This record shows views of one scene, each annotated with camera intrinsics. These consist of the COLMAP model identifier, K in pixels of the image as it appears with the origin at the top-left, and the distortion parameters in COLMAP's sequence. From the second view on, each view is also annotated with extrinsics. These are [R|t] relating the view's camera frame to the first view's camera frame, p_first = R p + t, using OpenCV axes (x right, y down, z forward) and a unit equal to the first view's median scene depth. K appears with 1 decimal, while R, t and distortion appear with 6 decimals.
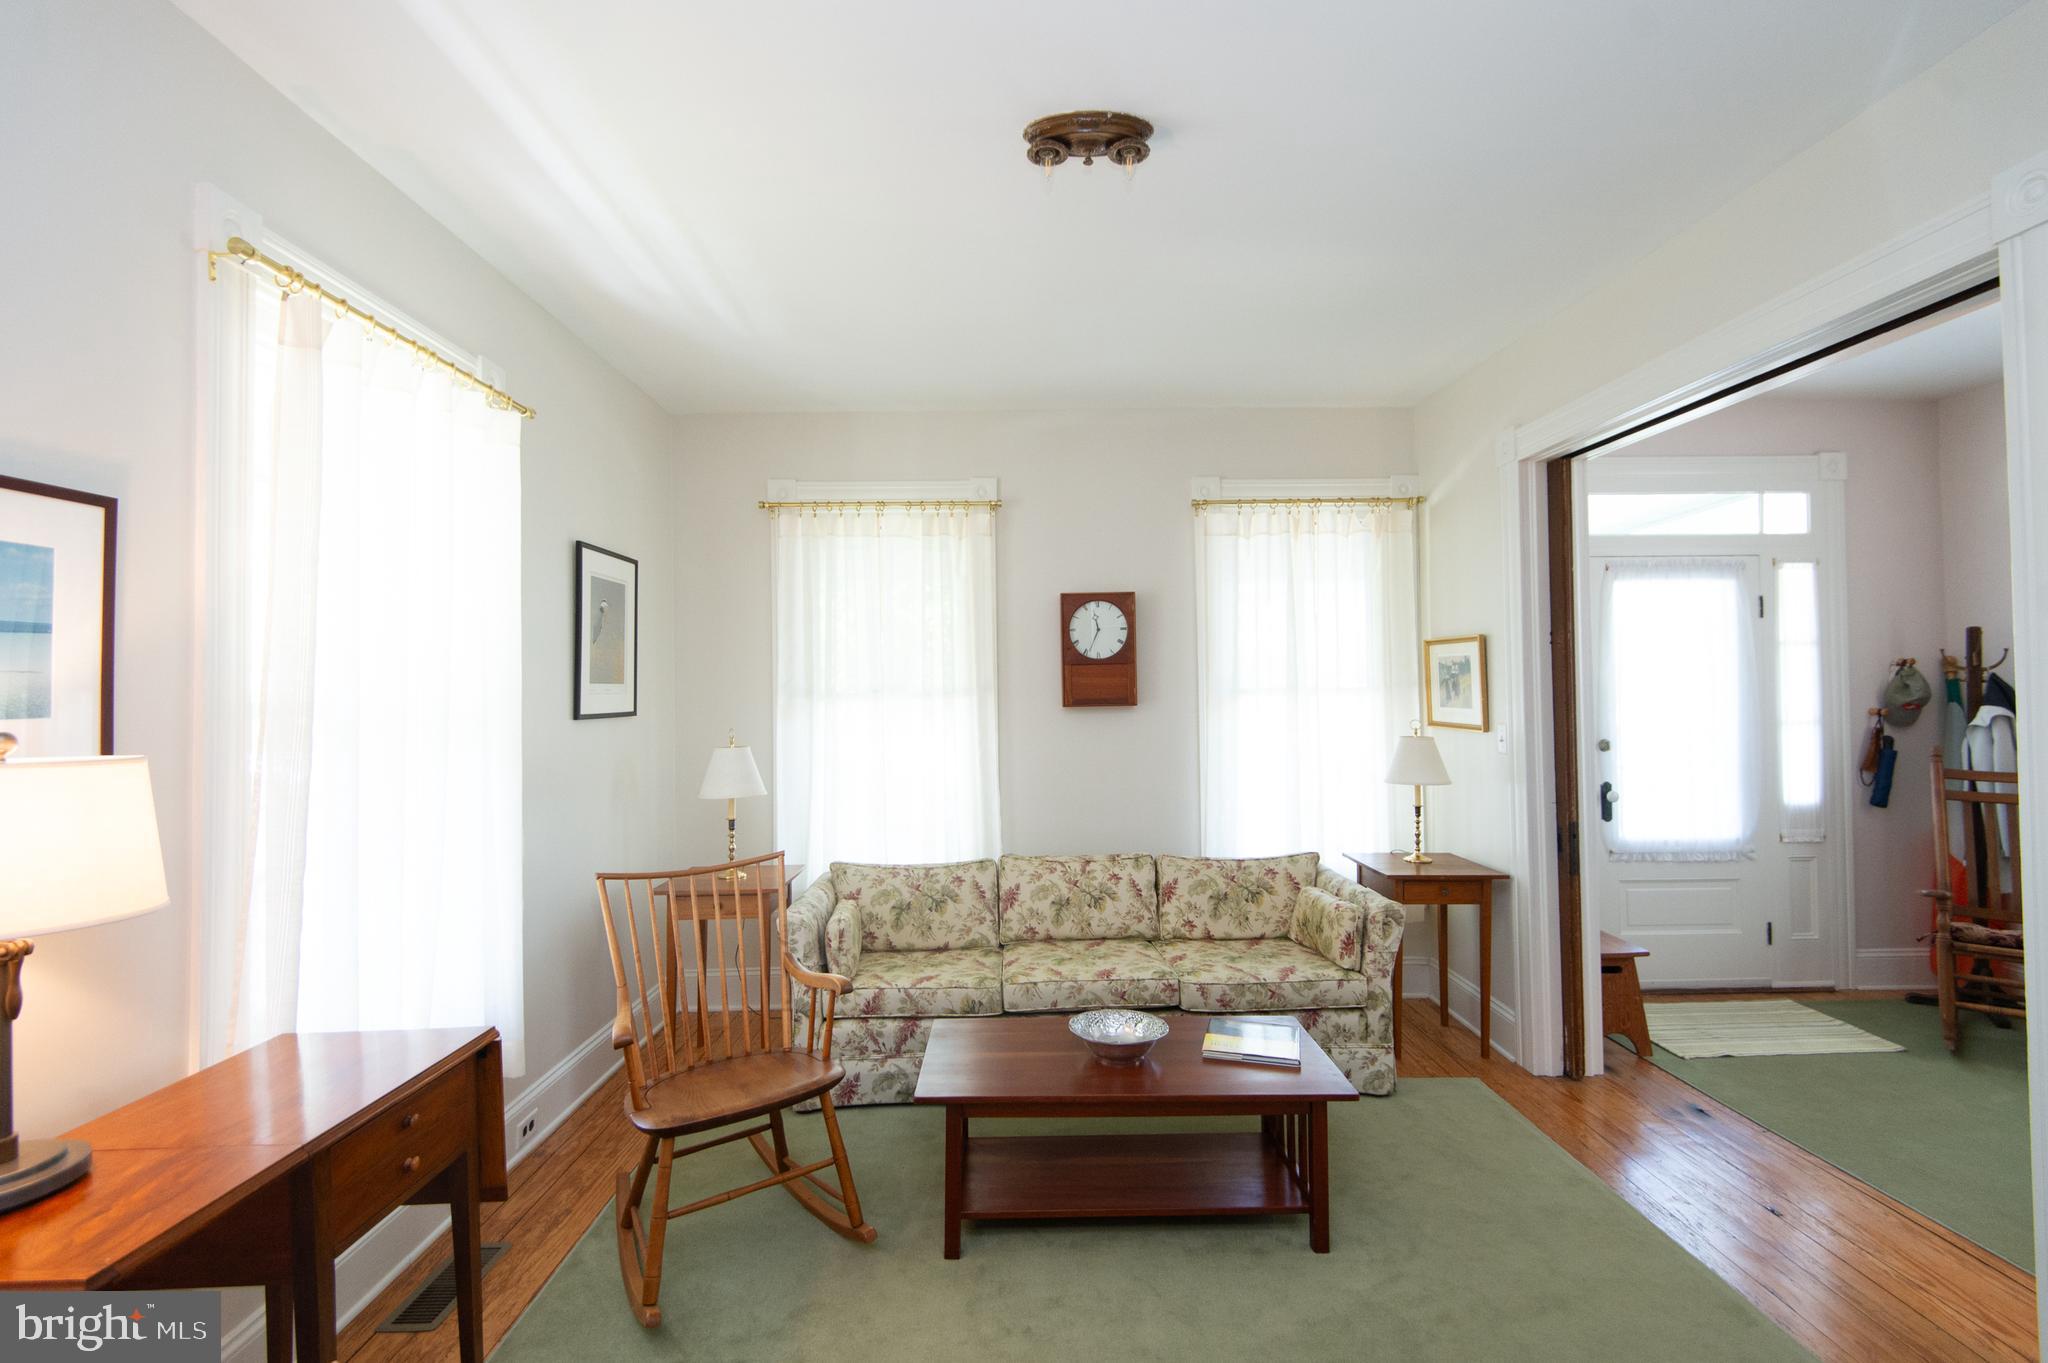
lens RADIAL K [[914.5, 0, 1030.9], [0, 914.5, 673.9], [0, 0, 1]] dist [0.037329, -0.024018]
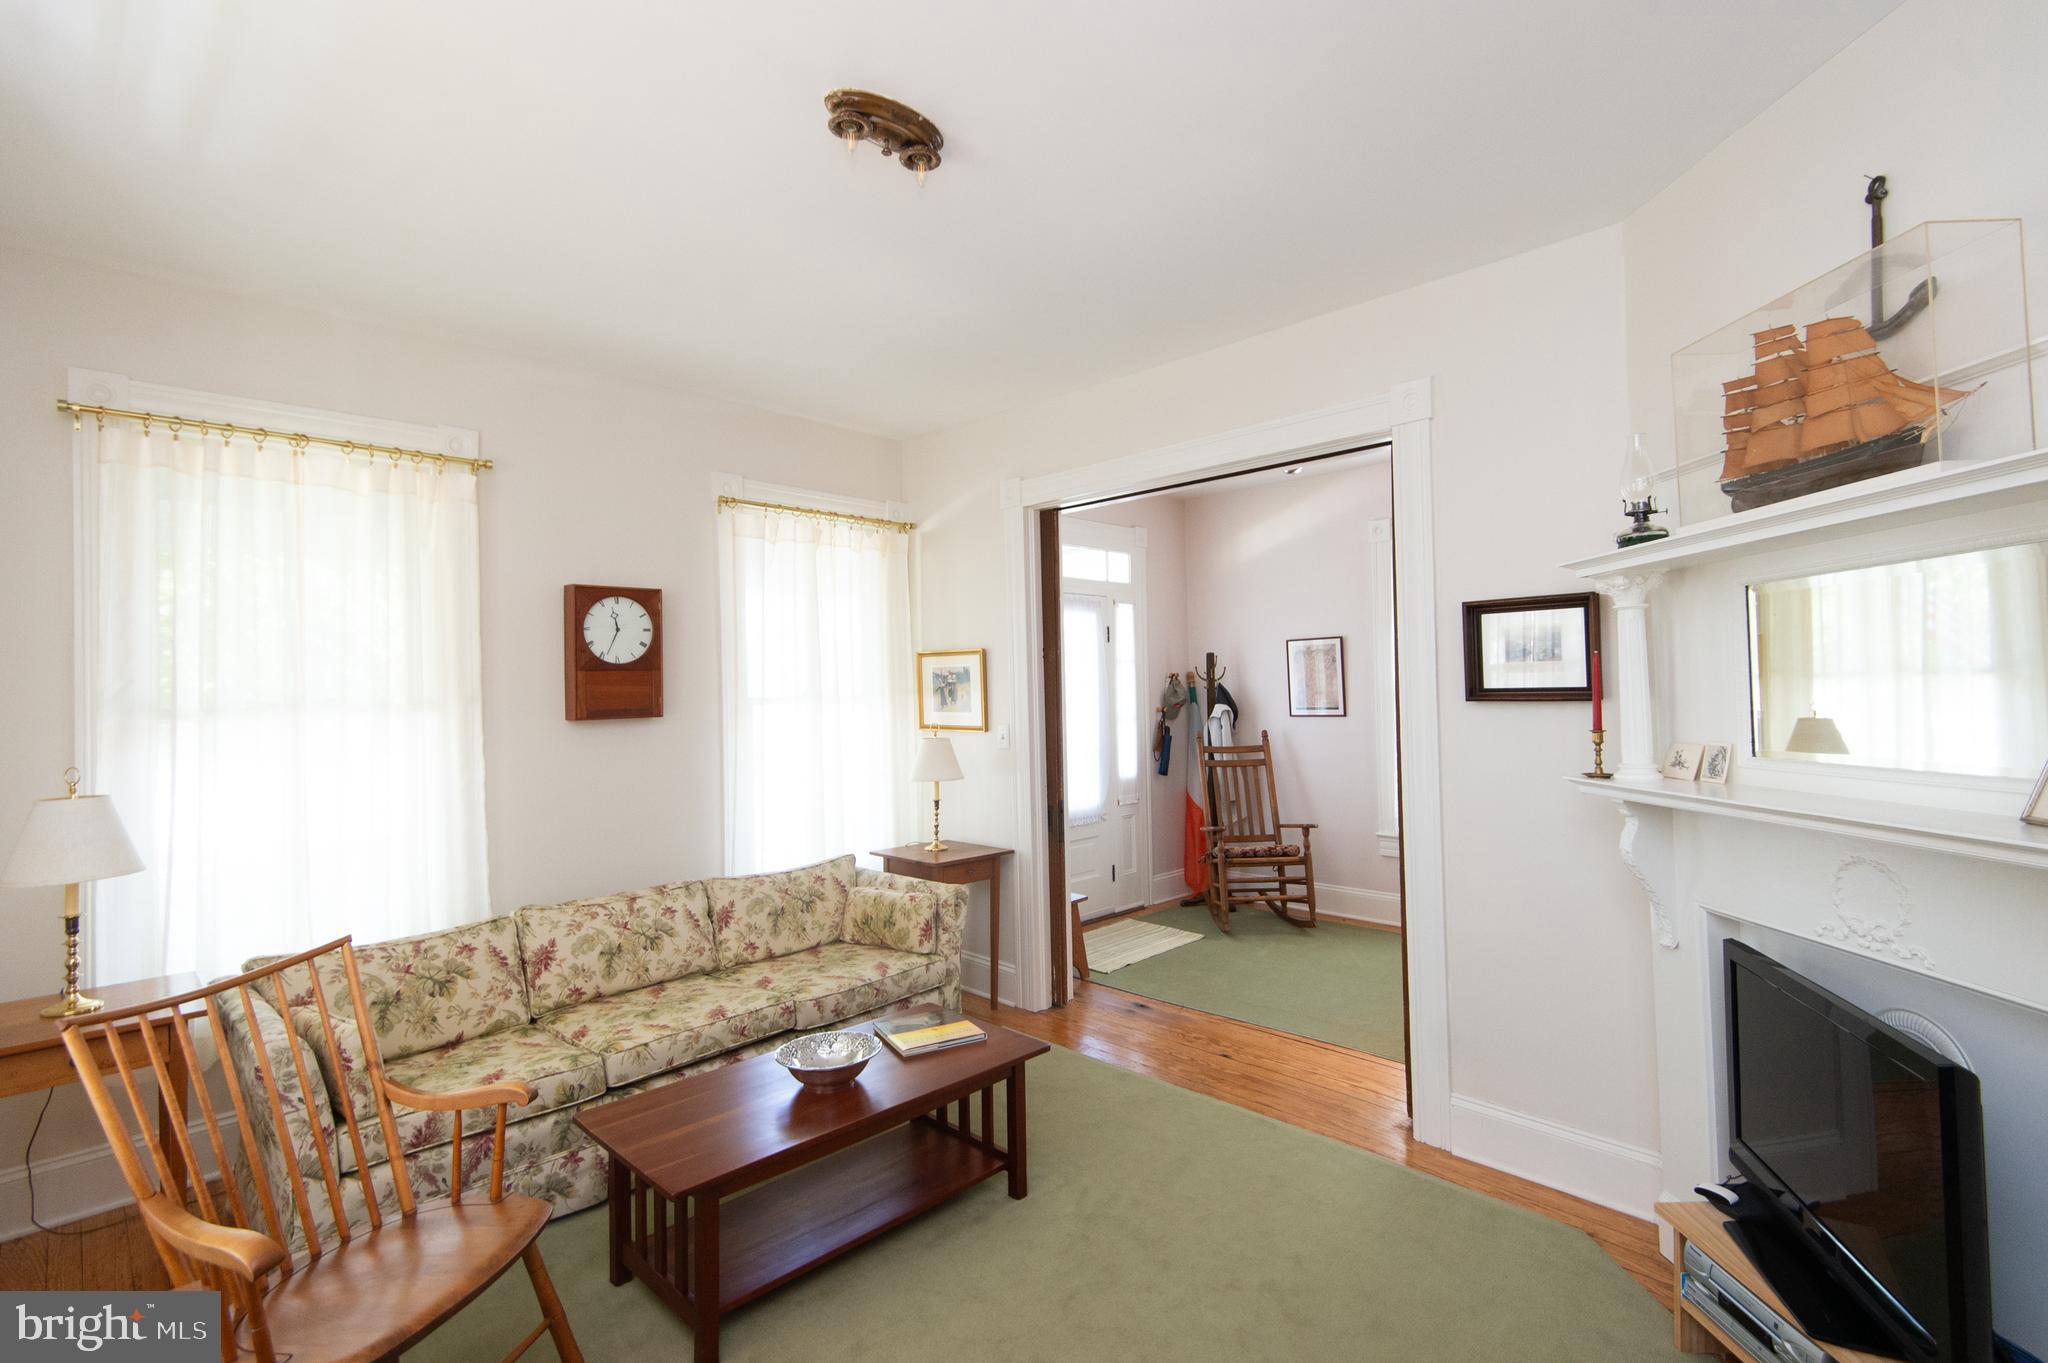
lens RADIAL K [[930.7, 0, 1038.4], [0, 930.7, 674.6], [0, 0, 1]] dist [0.030567, -0.019828]
pose [[0.719918, 0.008582, 0.694006, -0.282189], [0.000302, 0.999920, -0.012678, 0.005551], [-0.694059, 0.009336, 0.719857, 0.100467]]
